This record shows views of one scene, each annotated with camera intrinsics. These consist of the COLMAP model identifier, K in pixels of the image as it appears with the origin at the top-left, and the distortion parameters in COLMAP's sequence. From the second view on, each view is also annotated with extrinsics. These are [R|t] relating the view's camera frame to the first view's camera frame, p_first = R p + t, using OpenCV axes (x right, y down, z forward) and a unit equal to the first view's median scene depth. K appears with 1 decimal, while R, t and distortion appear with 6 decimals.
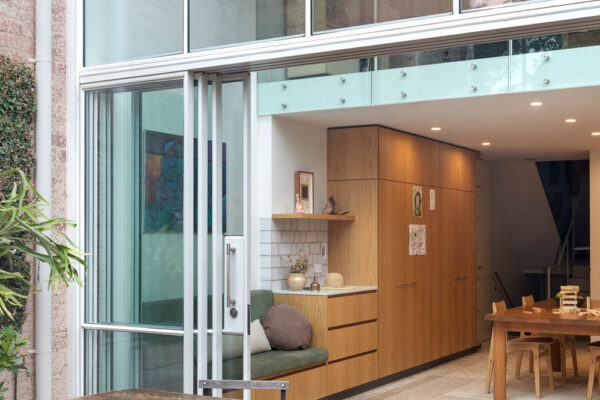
lens RADIAL K [[827.2, 0, 300.0], [0, 827.2, 200.0], [0, 0, 1]] dist [-0.425540, -0.037920]
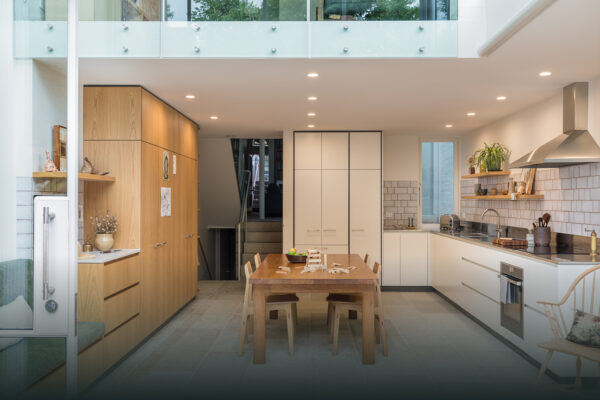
lens RADIAL K [[574.0, 0, 300.0], [0, 574.0, 200.0], [0, 0, 1]] dist [-0.001666, -0.008055]
pose [[0.858230, 0.005087, 0.513240, -0.094672], [-0.028359, 0.998893, 0.037521, 0.014626], [-0.512481, -0.046757, 0.857424, 0.301291]]
